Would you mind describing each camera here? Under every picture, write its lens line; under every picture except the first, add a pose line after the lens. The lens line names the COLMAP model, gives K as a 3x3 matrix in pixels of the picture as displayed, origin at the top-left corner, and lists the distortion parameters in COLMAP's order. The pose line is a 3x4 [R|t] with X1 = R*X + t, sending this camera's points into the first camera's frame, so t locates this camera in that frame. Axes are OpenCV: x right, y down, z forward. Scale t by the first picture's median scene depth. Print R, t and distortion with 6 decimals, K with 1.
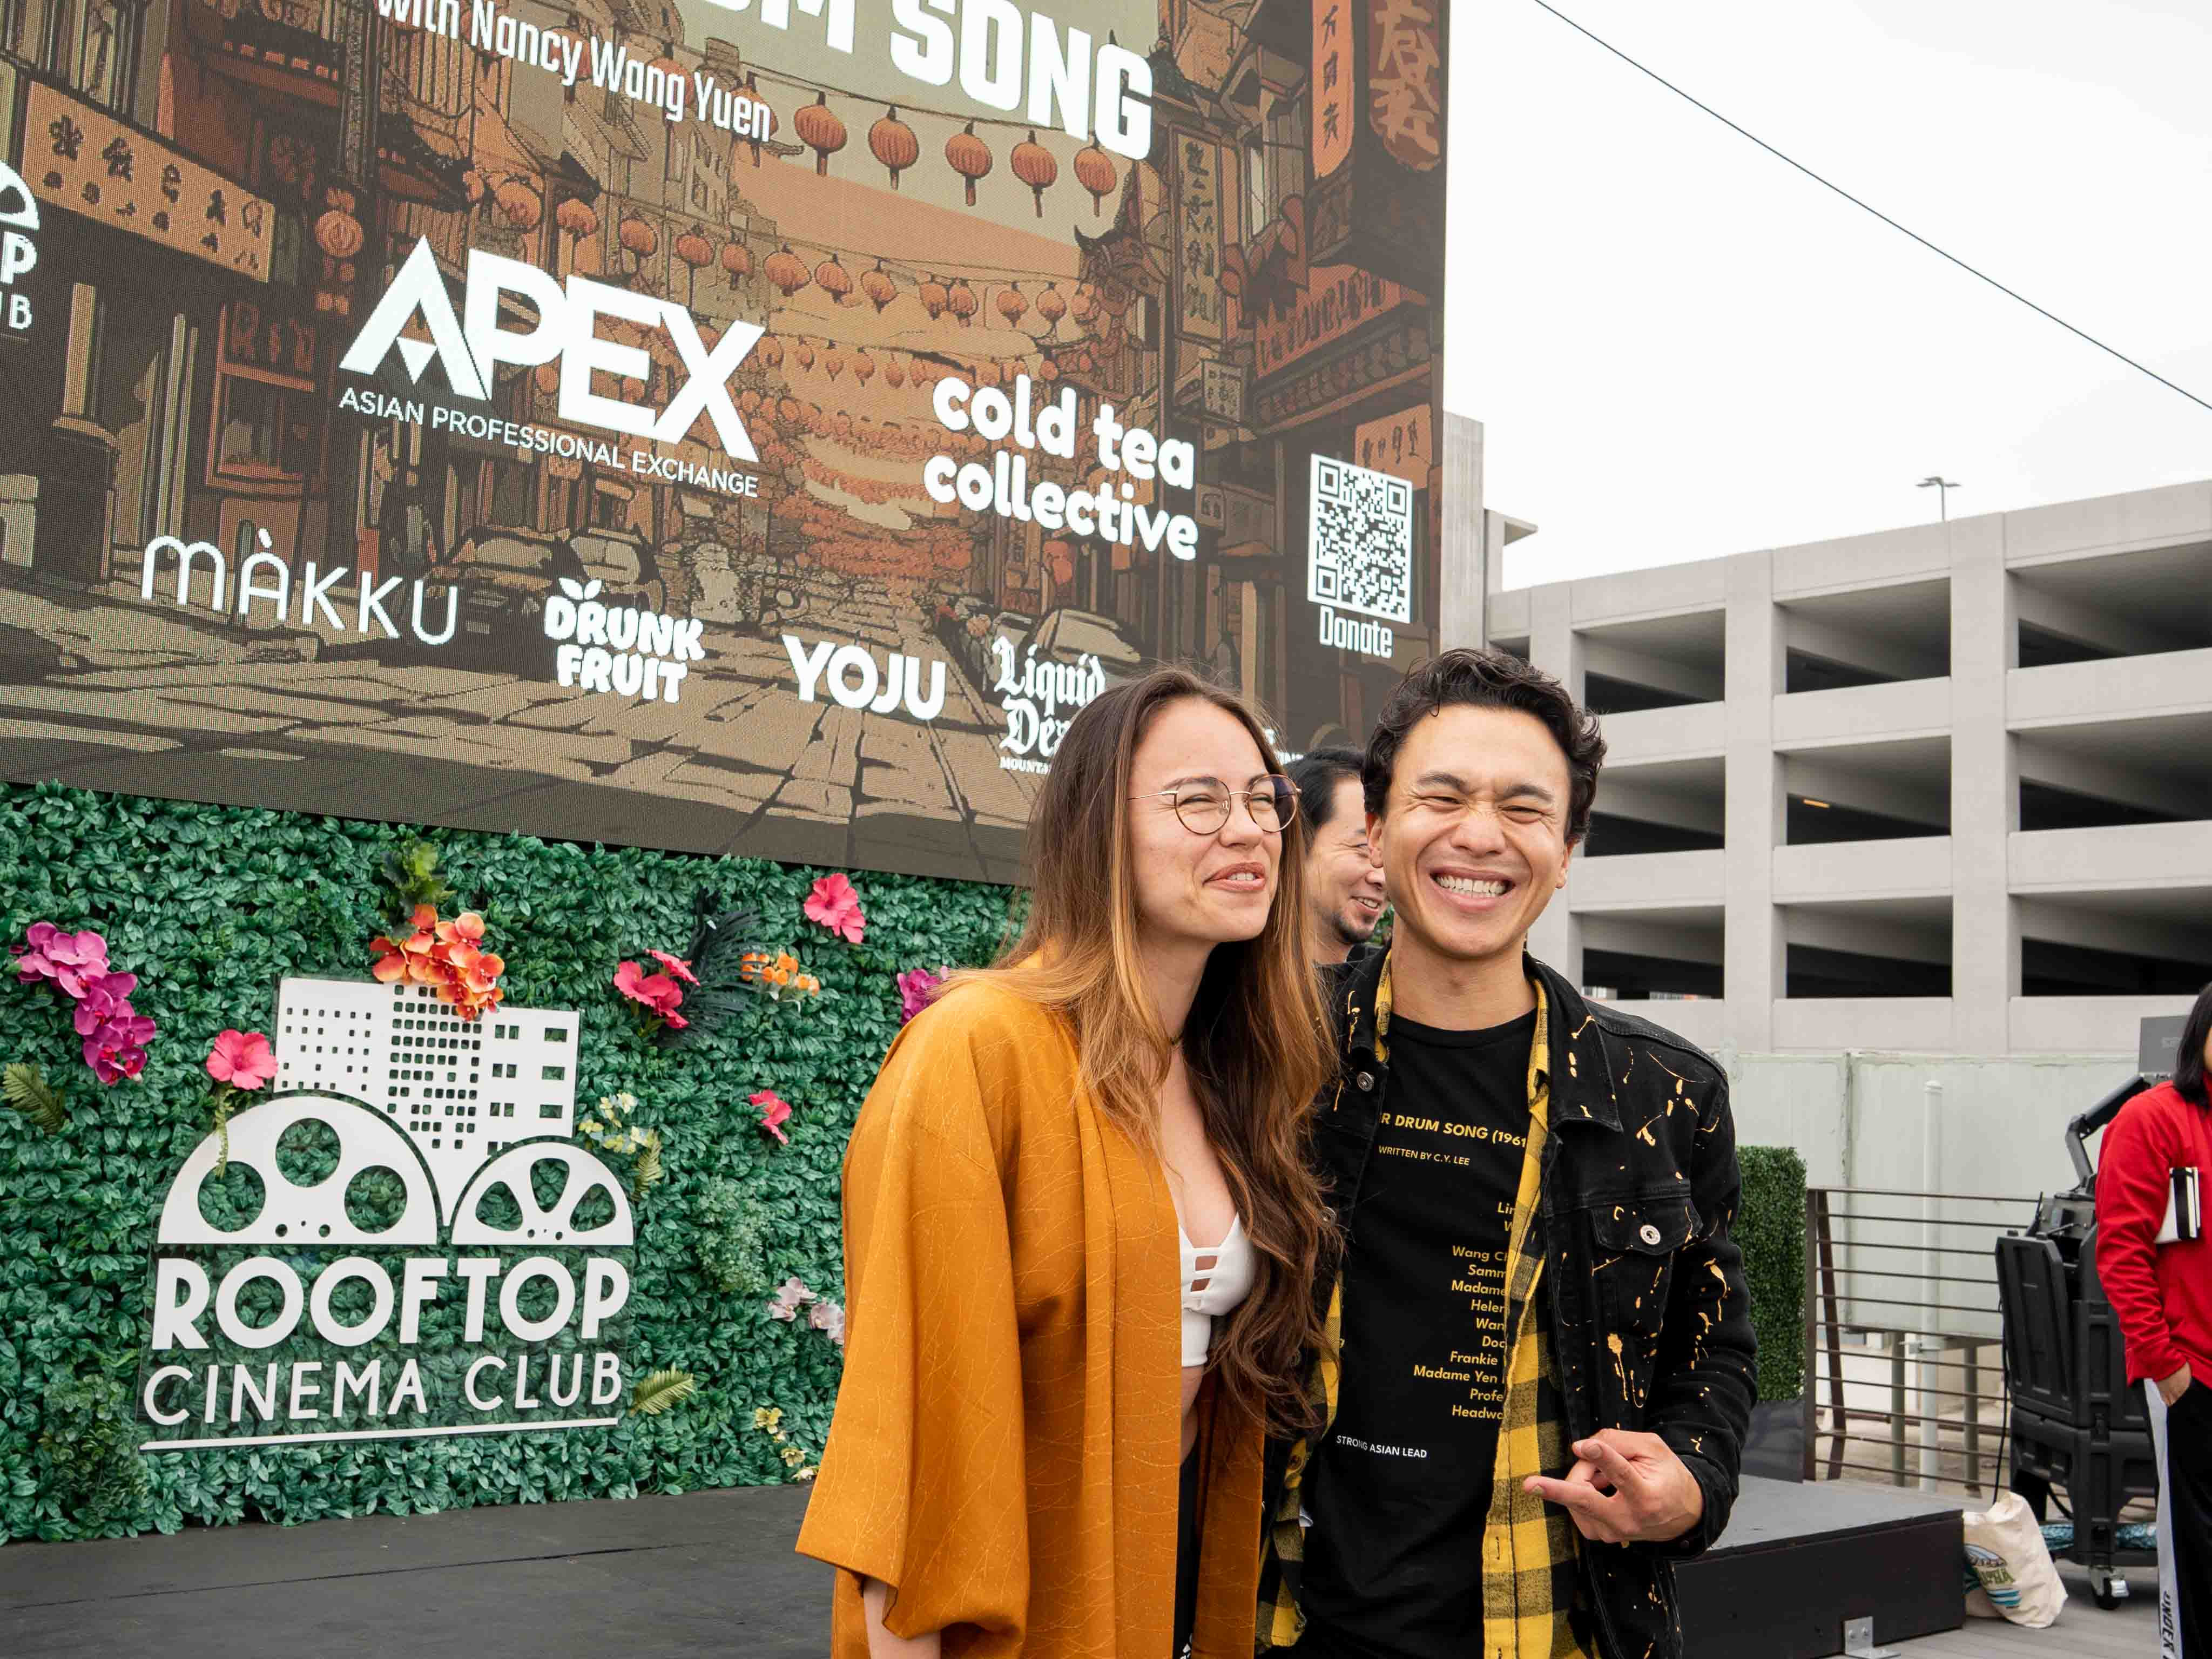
lens RADIAL K [[2493.4, 0, 1100.7], [0, 2493.4, 827.3], [0, 0, 1]] dist [-0.033530, 0.000000]
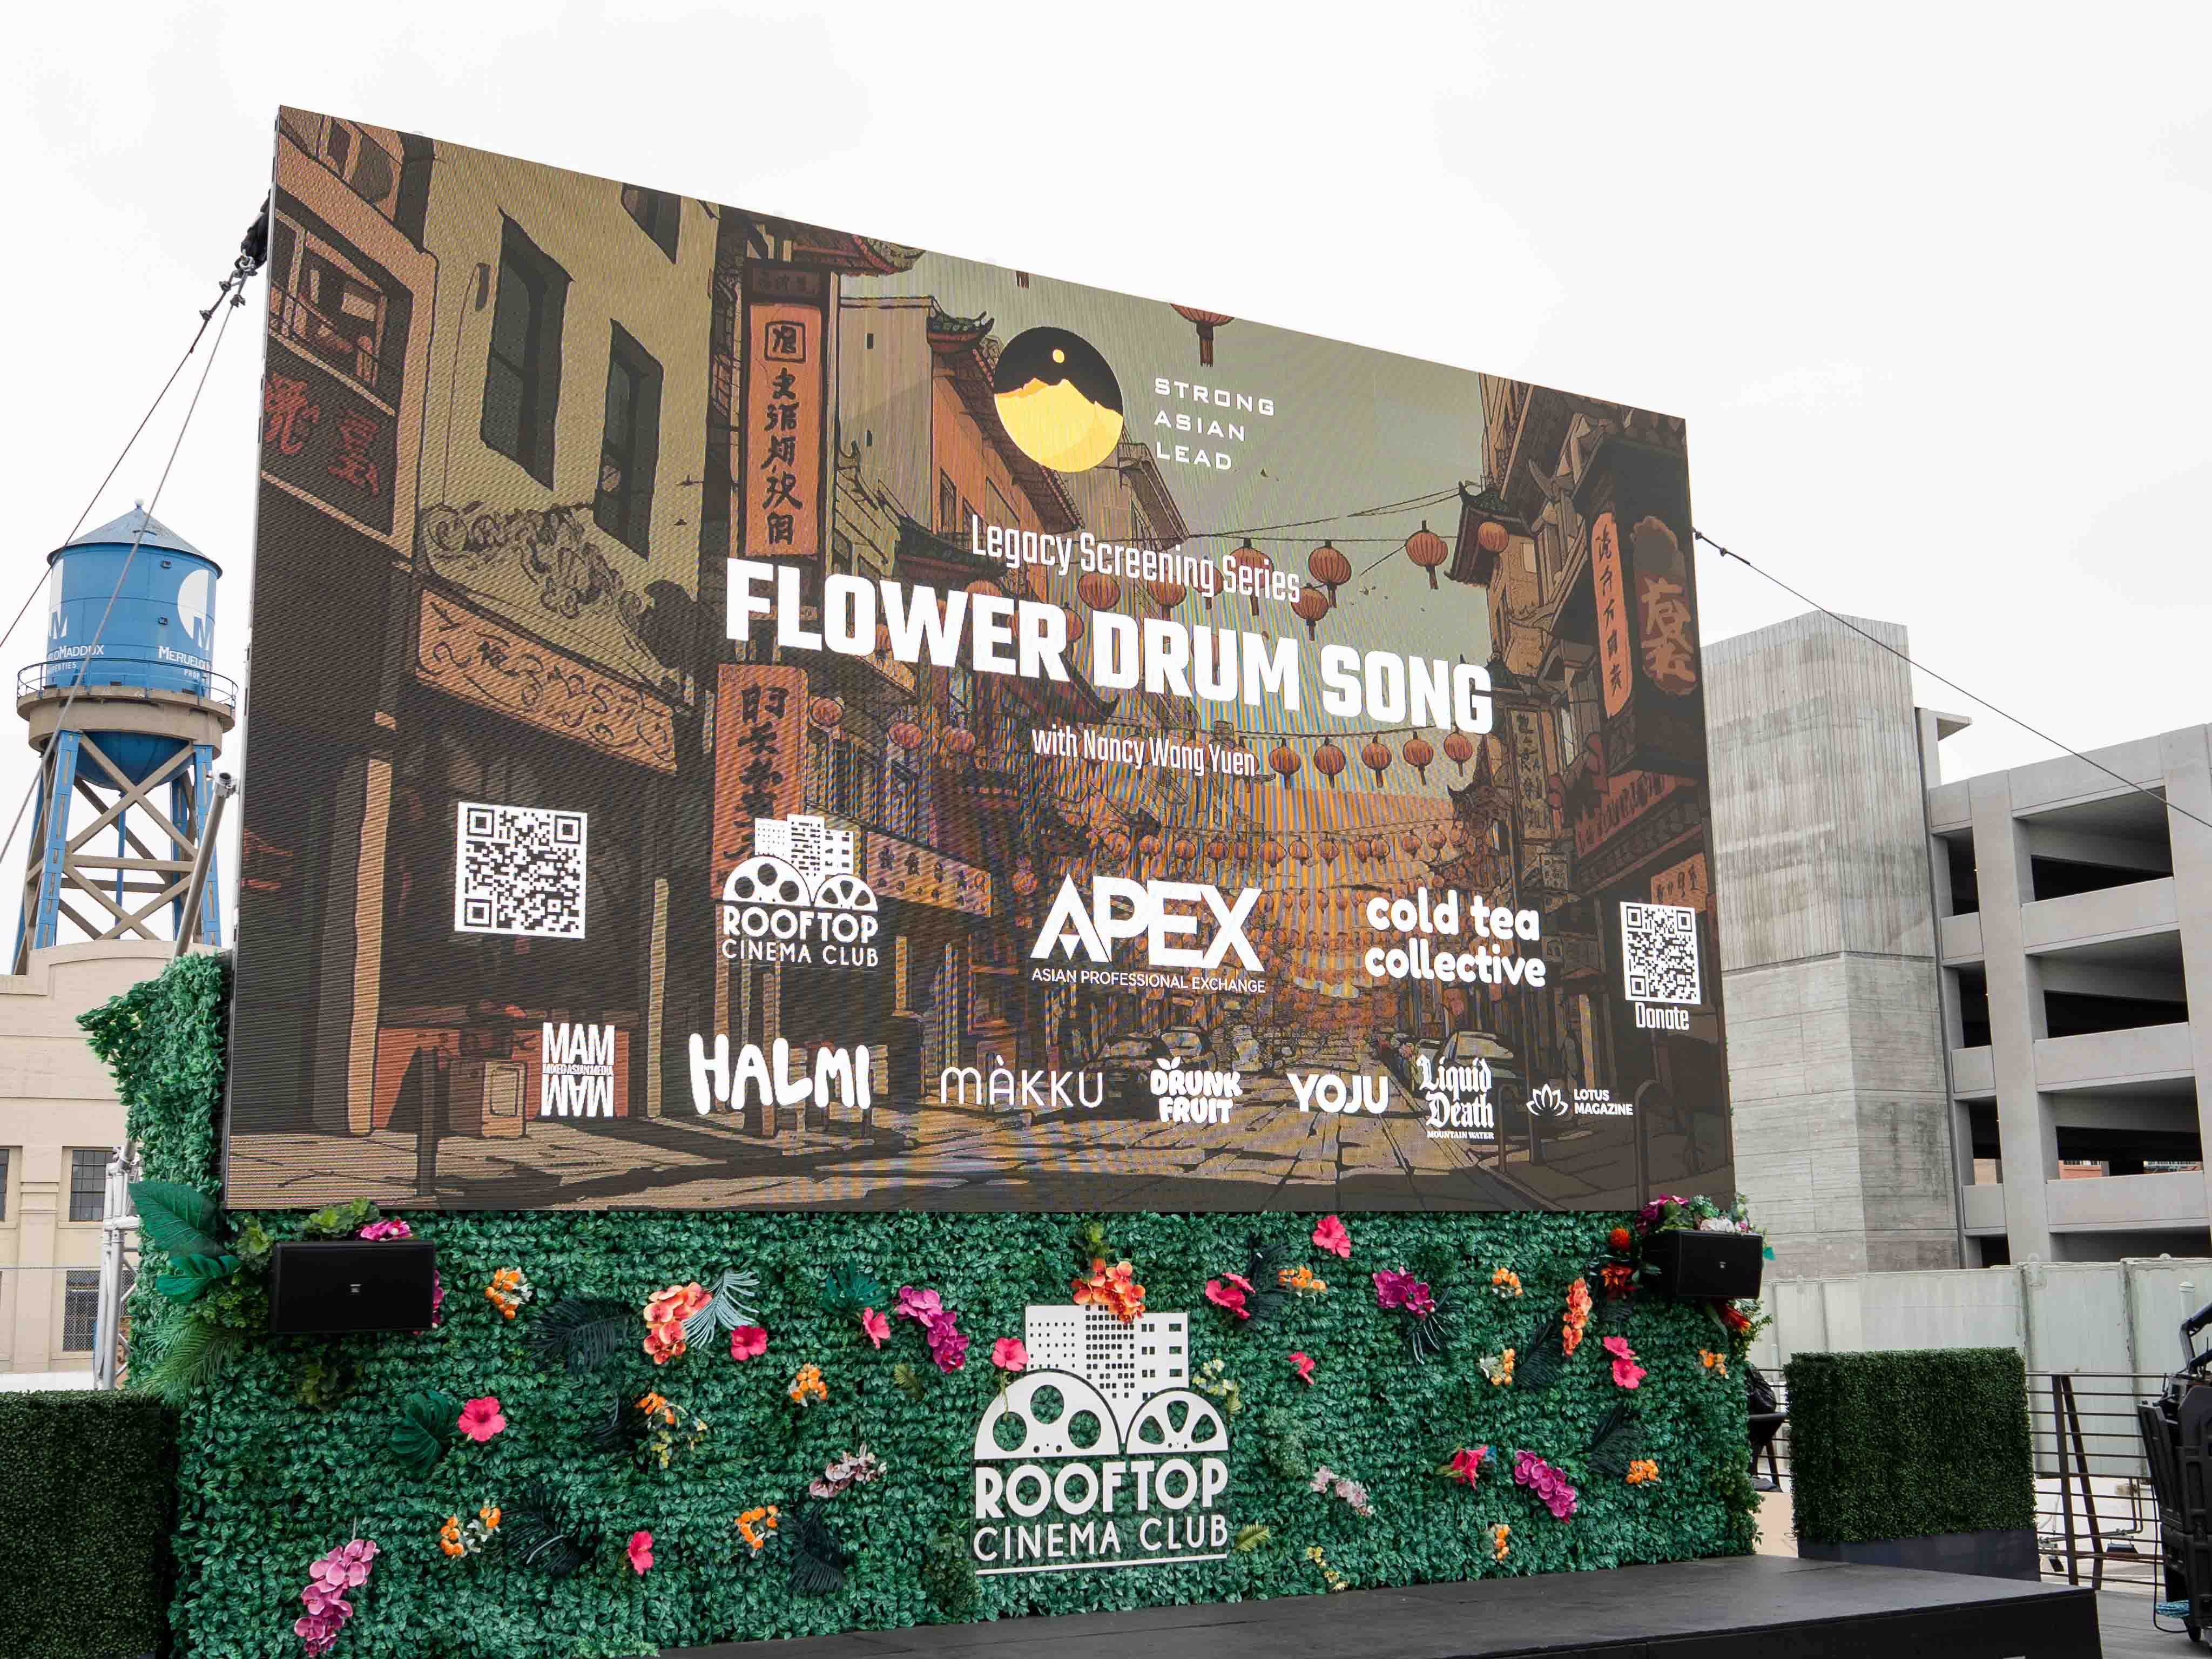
lens RADIAL K [[2493.4, 0, 1123.9], [0, 2493.4, 835.5], [0, 0, 1]] dist [-0.033530, 0.000000]
pose [[0.980894, -0.086055, -0.174475, 0.070935], [0.071891, 0.993703, -0.085945, -0.103121], [0.180772, 0.071760, 0.980904, -0.677116]]
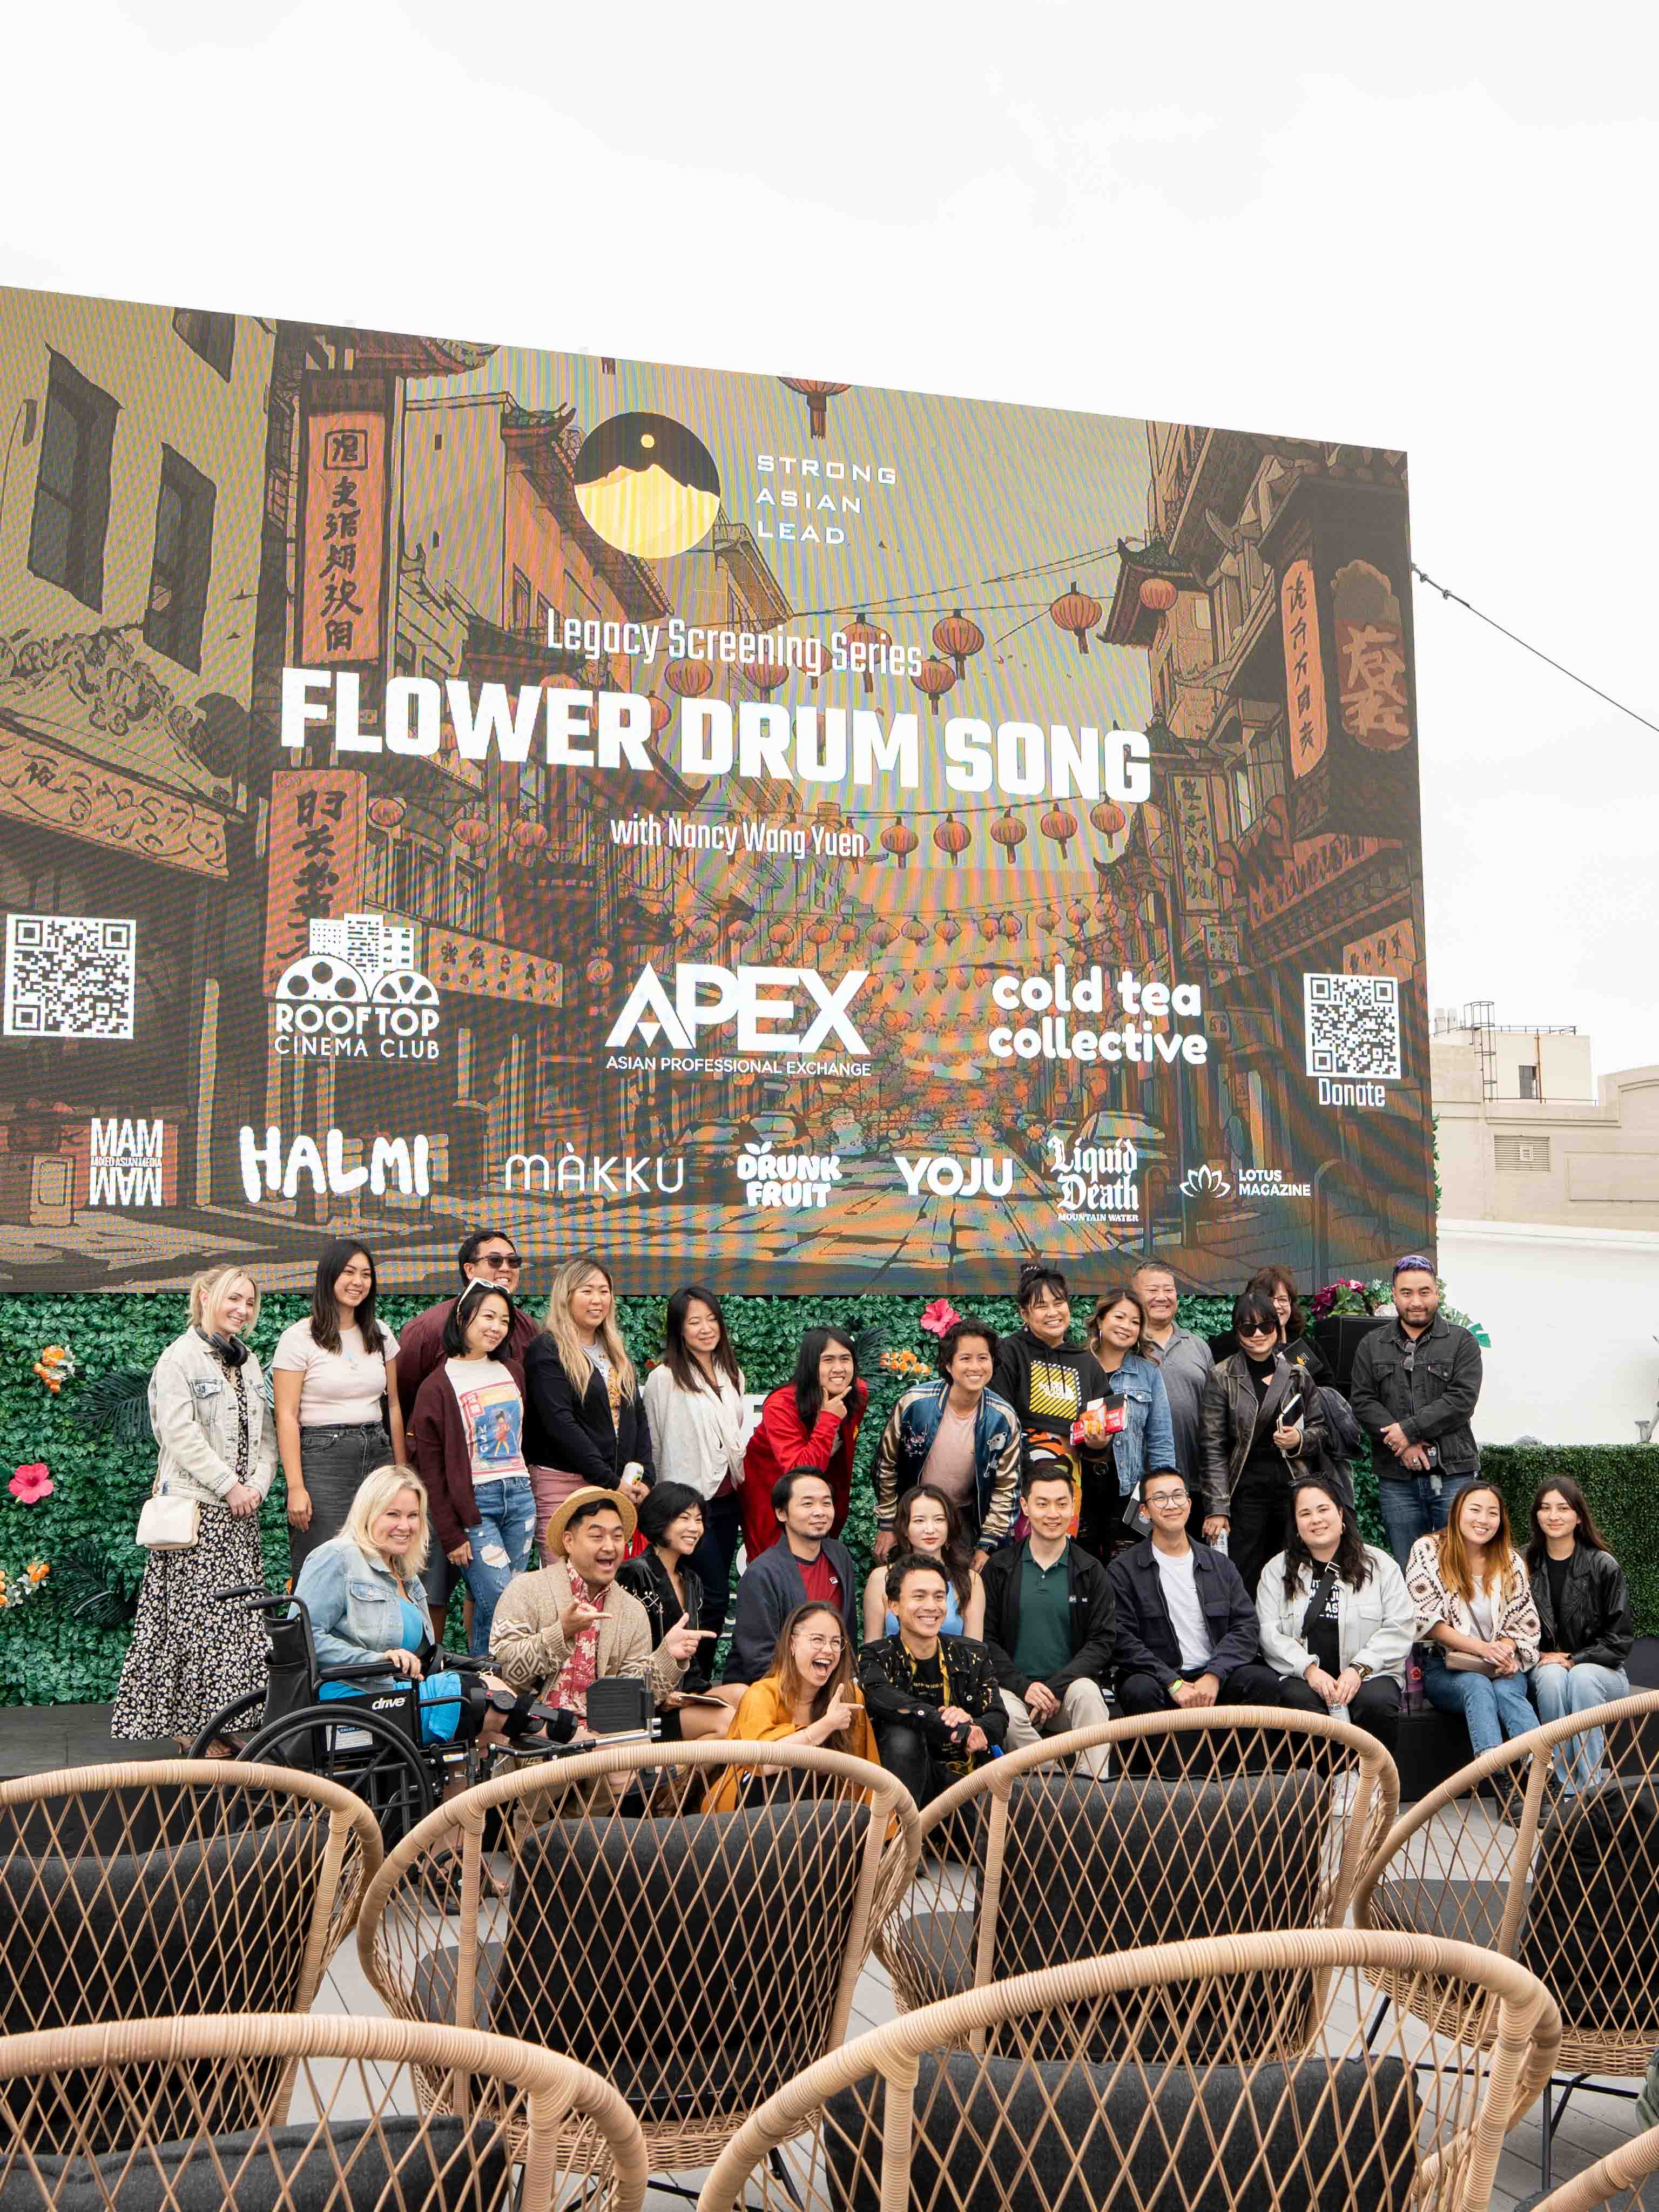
lens RADIAL K [[2493.4, 0, 838.4], [0, 2493.4, 1110.5], [0, 0, 1]] dist [-0.033530, 0.000000]
pose [[0.909107, -0.086137, -0.407560, 0.528298], [0.082498, 0.996238, -0.026532, -0.069298], [0.408313, -0.009503, 0.912793, -0.532037]]
